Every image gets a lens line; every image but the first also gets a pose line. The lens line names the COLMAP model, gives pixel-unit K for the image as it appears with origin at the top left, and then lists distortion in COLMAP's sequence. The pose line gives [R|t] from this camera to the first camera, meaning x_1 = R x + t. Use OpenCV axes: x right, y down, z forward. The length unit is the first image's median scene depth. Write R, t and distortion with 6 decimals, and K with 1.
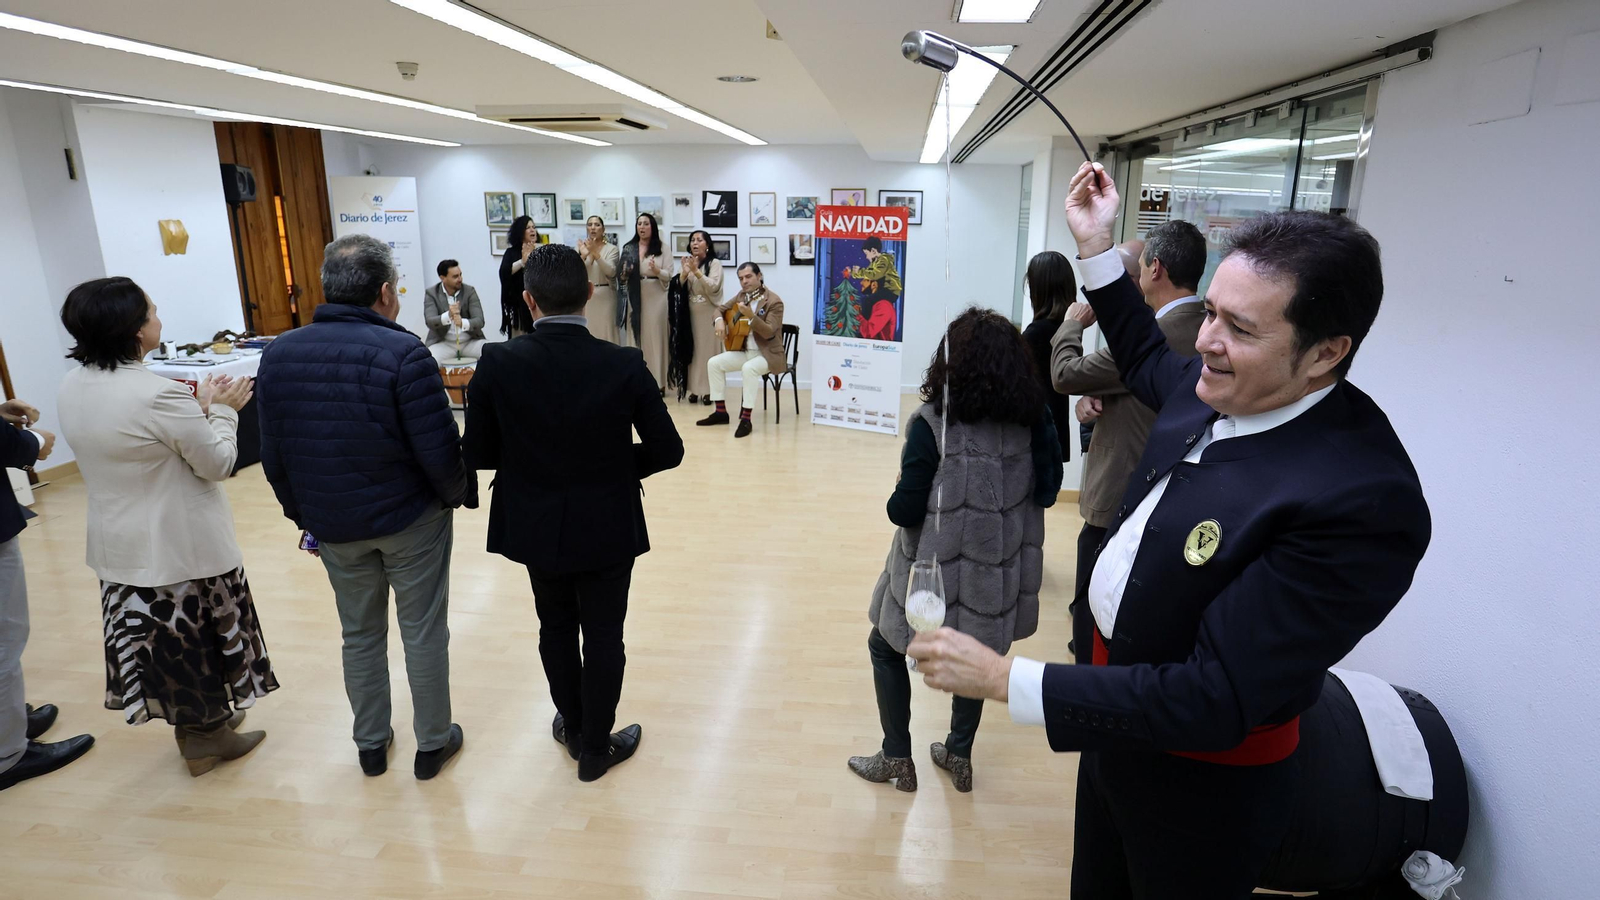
lens RADIAL K [[833.1, 0, 821.4], [0, 833.1, 442.1], [0, 0, 1]] dist [-0.082633, 0.042843]
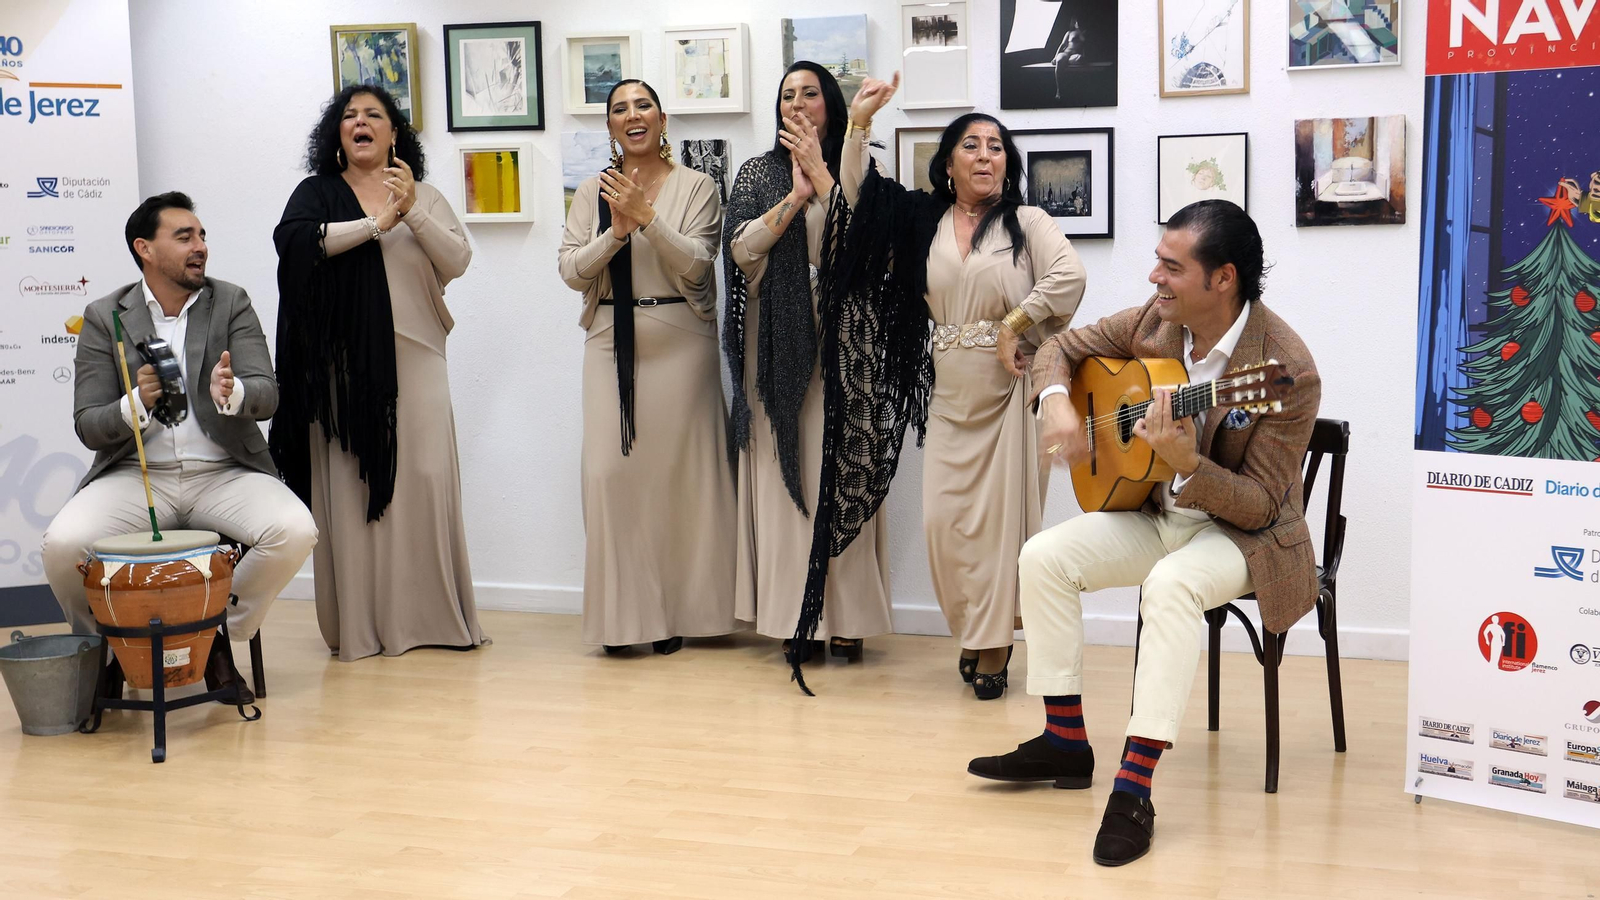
lens RADIAL K [[1944.6, 0, 872.5], [0, 1944.6, 457.8], [0, 0, 1]] dist [0.025407, 0.070725]
pose [[0.977891, -0.002992, -0.209094, -0.048050], [-0.028956, 0.988328, -0.149565, -0.031685], [0.207101, 0.152313, 0.966390, 0.379776]]
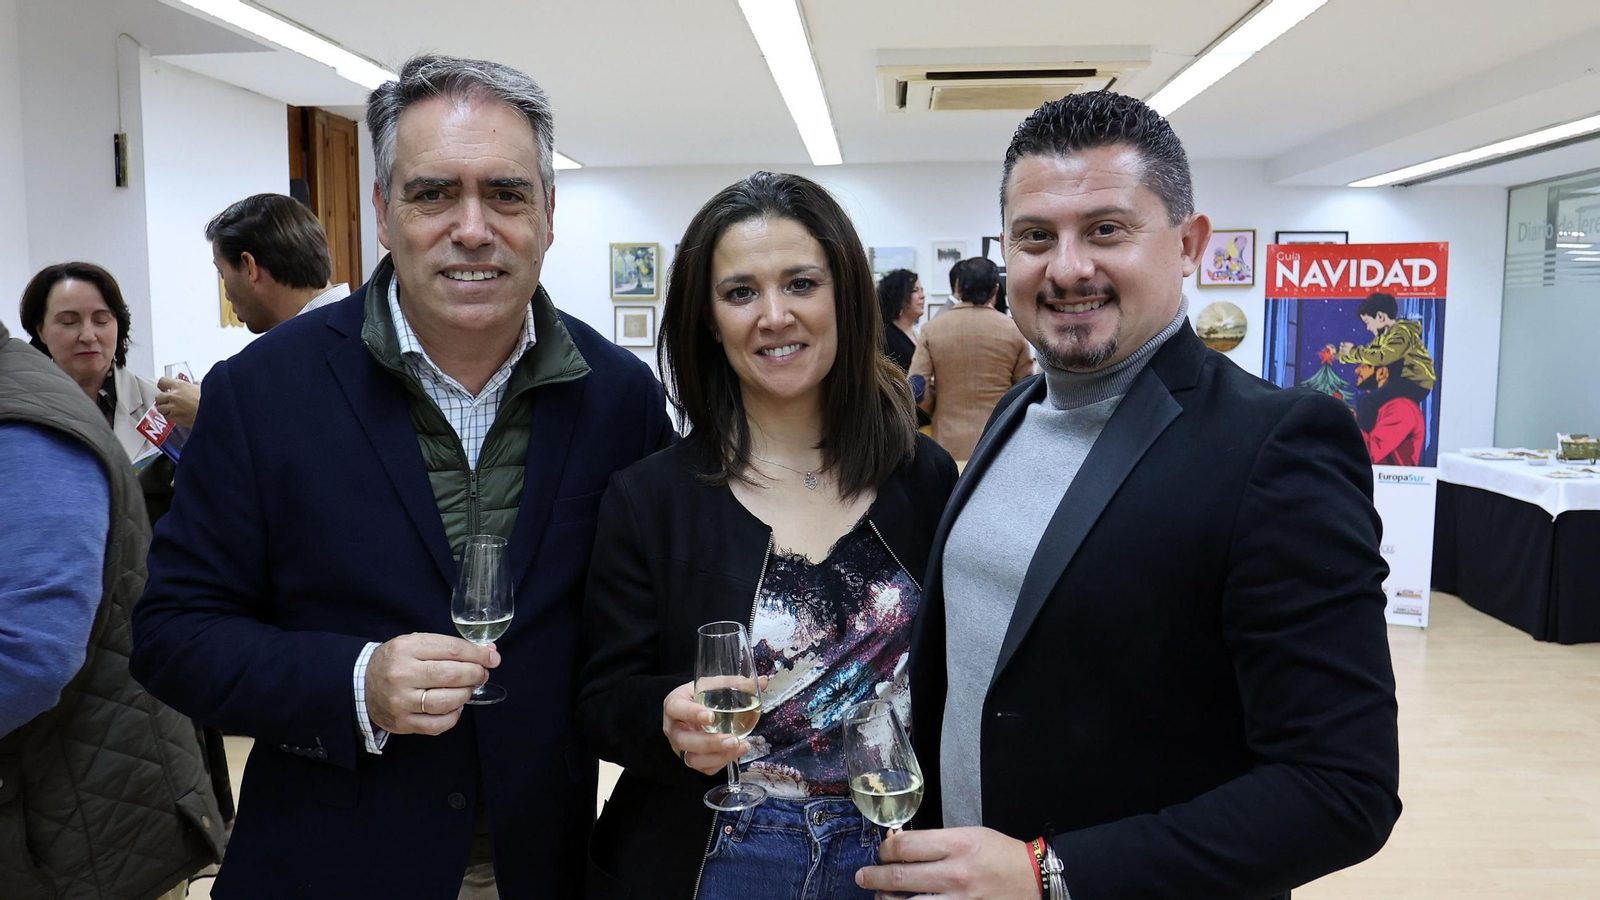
lens RADIAL K [[1248.7, 0, 779.2], [0, 1248.7, 467.7], [0, 0, 1]] dist [-0.094784, 0.063374]
pose [[0.999641, -0.022426, 0.014637, -0.360543], [0.024421, 0.987674, -0.154609, 0.002084], [-0.010989, 0.154911, 0.987867, 0.142422]]
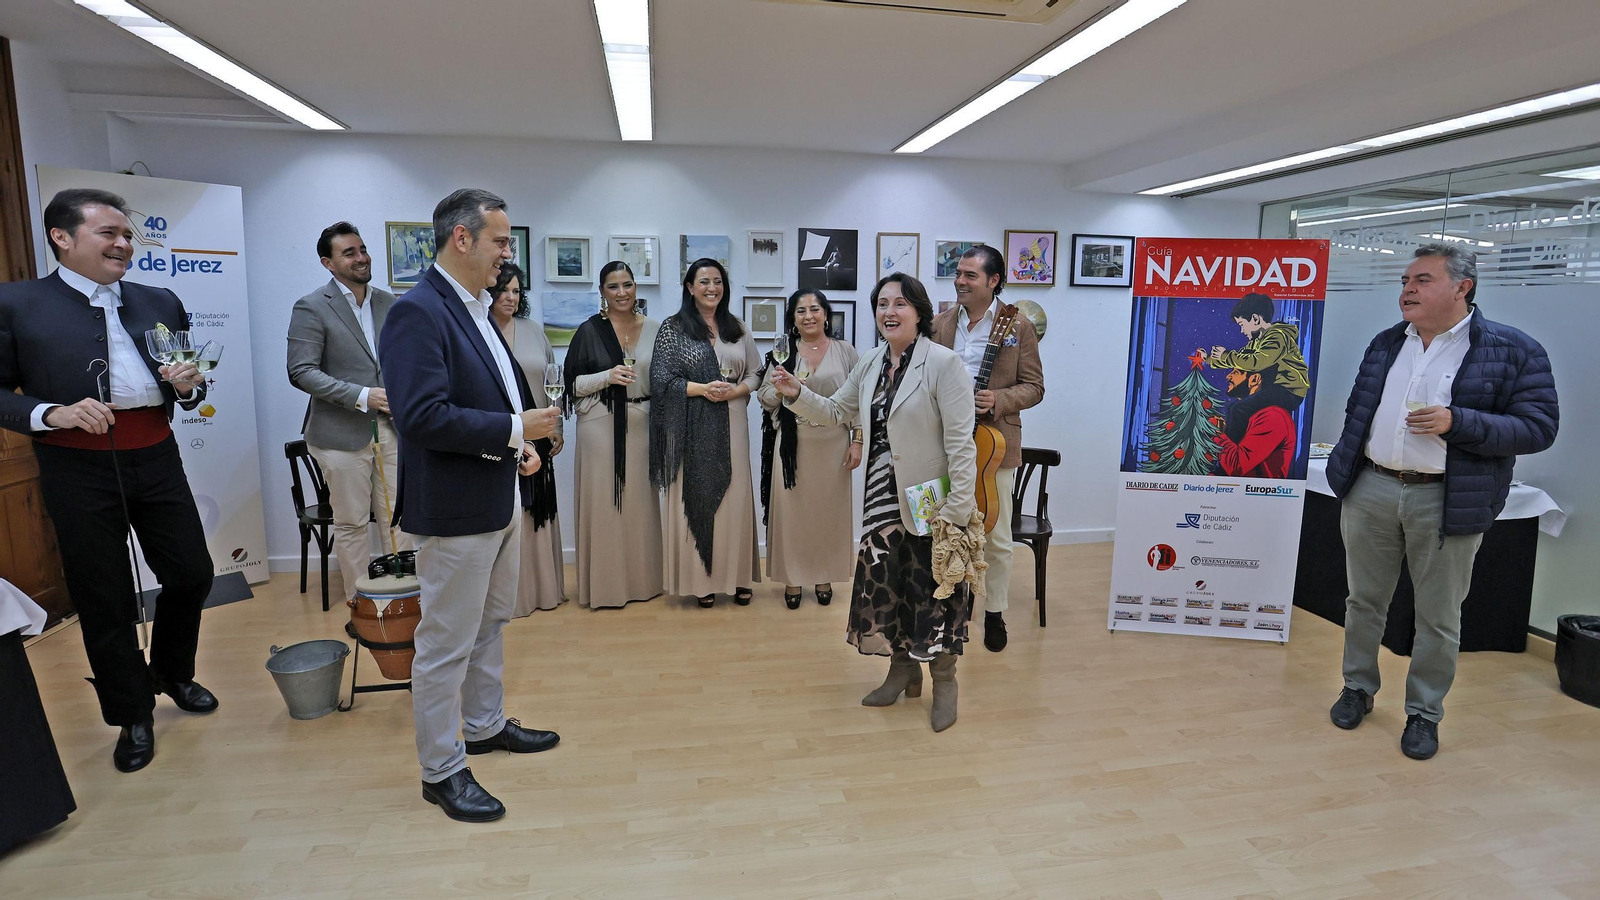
lens RADIAL K [[787.0, 0, 794.4], [0, 787.0, 430.8], [0, 0, 1]] dist [-0.078308, 0.035119]
pose [[0.963065, -0.043275, 0.265769, -0.350139], [0.075126, 0.990991, -0.110873, -0.114991], [-0.258576, 0.126744, 0.957640, 0.559691]]
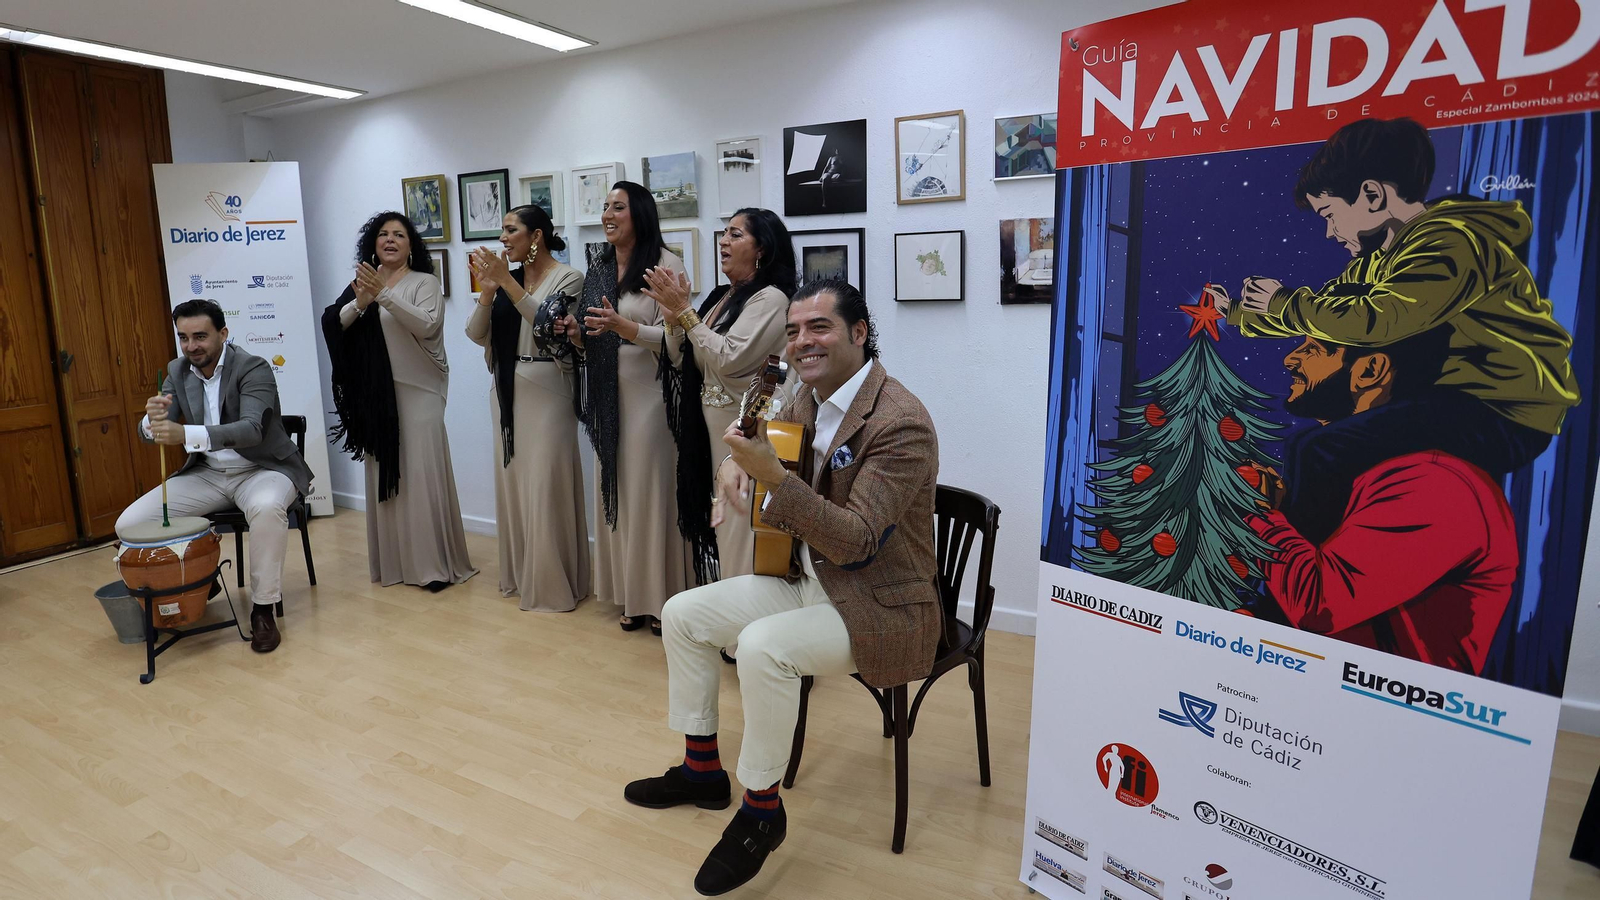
lens RADIAL K [[846.5, 0, 713.9], [0, 846.5, 409.2], [0, 0, 1]] dist [-0.072673, 0.029227]
pose [[0.905968, 0.027903, -0.422426, 0.005710], [-0.075480, 0.992484, -0.096322, -0.142398], [0.416564, 0.119150, 0.901265, 0.724425]]
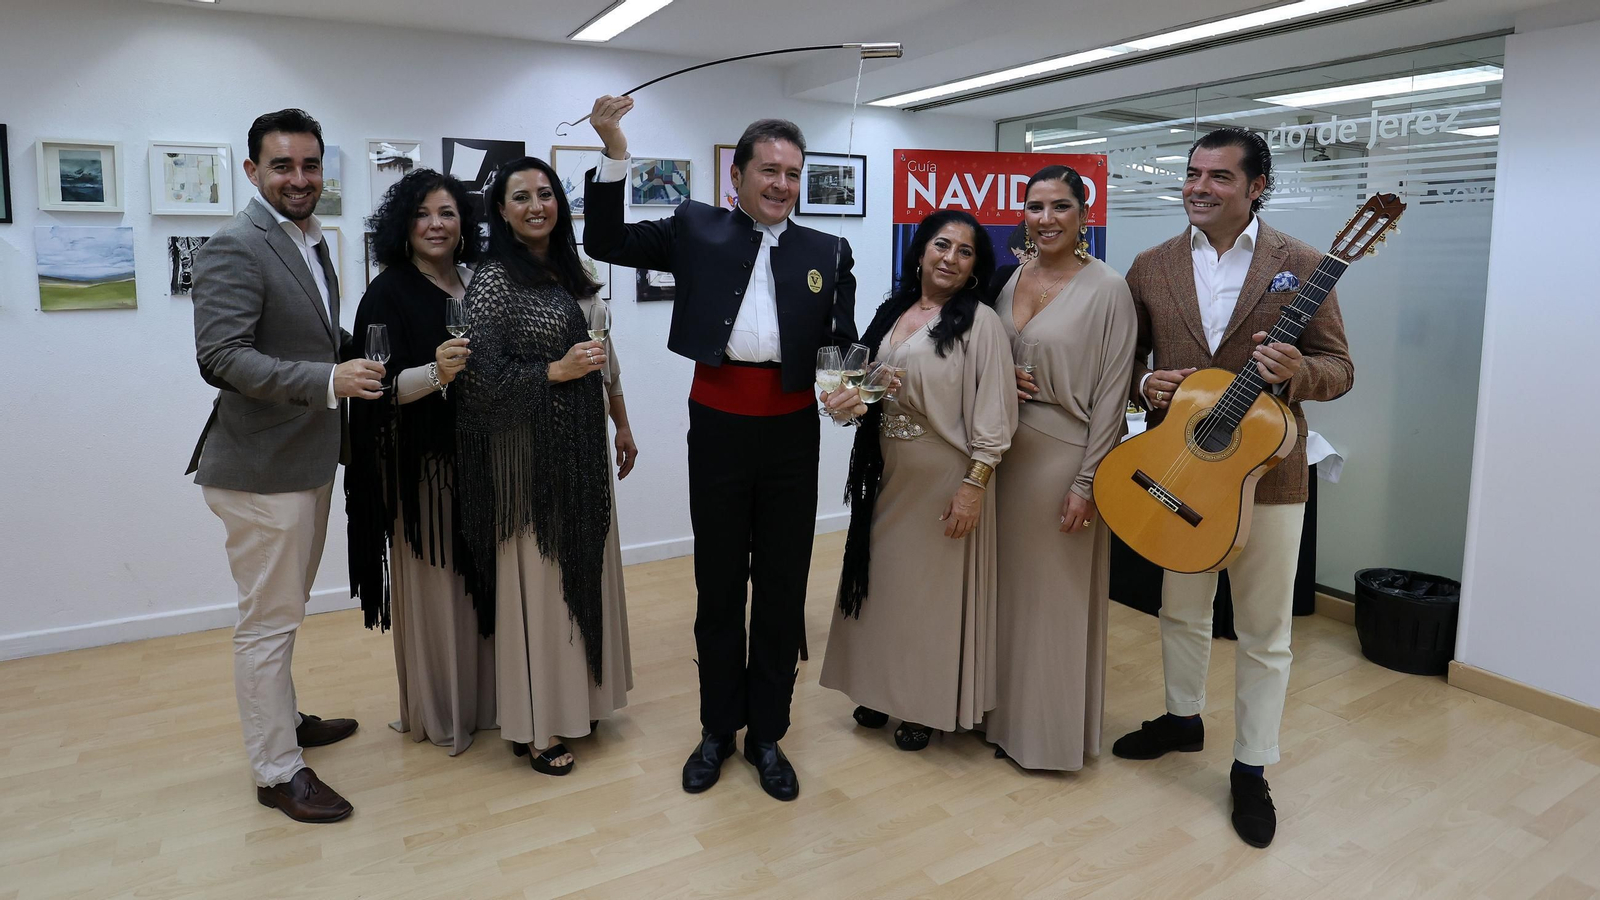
lens RADIAL K [[915.9, 0, 729.0], [0, 915.9, 345.7], [0, 0, 1]] dist [-0.090421, 0.050067]
pose [[0.834589, -0.068061, 0.546652, -0.327999], [0.162242, 0.978693, -0.125847, -0.135178], [-0.526439, 0.193720, 0.827849, 0.644723]]
